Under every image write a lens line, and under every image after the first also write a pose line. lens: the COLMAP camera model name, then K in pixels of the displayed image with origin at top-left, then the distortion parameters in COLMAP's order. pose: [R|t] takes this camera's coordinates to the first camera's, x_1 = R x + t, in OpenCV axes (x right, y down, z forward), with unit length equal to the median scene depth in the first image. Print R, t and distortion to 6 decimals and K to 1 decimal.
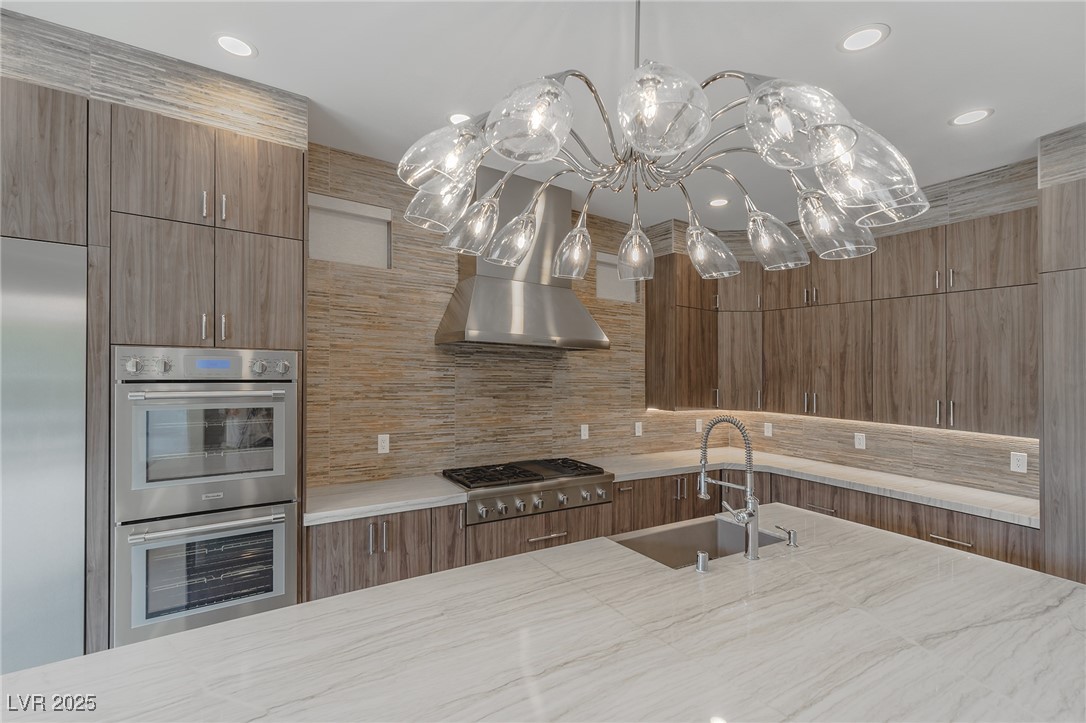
lens RADIAL K [[458.2, 0, 542.9], [0, 458.2, 360.2], [0, 0, 1]] dist [0.024262, -0.003793]
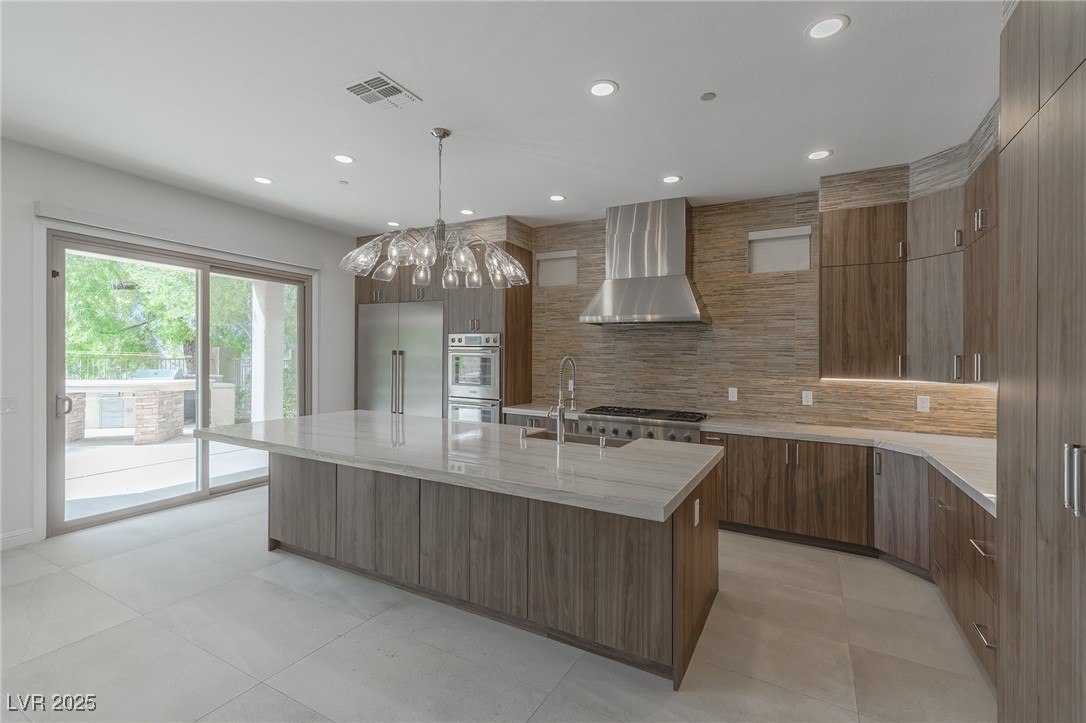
lens RADIAL K [[458.2, 0, 570.7], [0, 458.2, 347.6], [0, 0, 1]] dist [0.024262, -0.003793]
pose [[0.535386, -0.041476, -0.843588, 0.864304], [0.014708, 0.999100, -0.039787, 0.083253], [0.844479, 0.008894, 0.535514, 0.055152]]
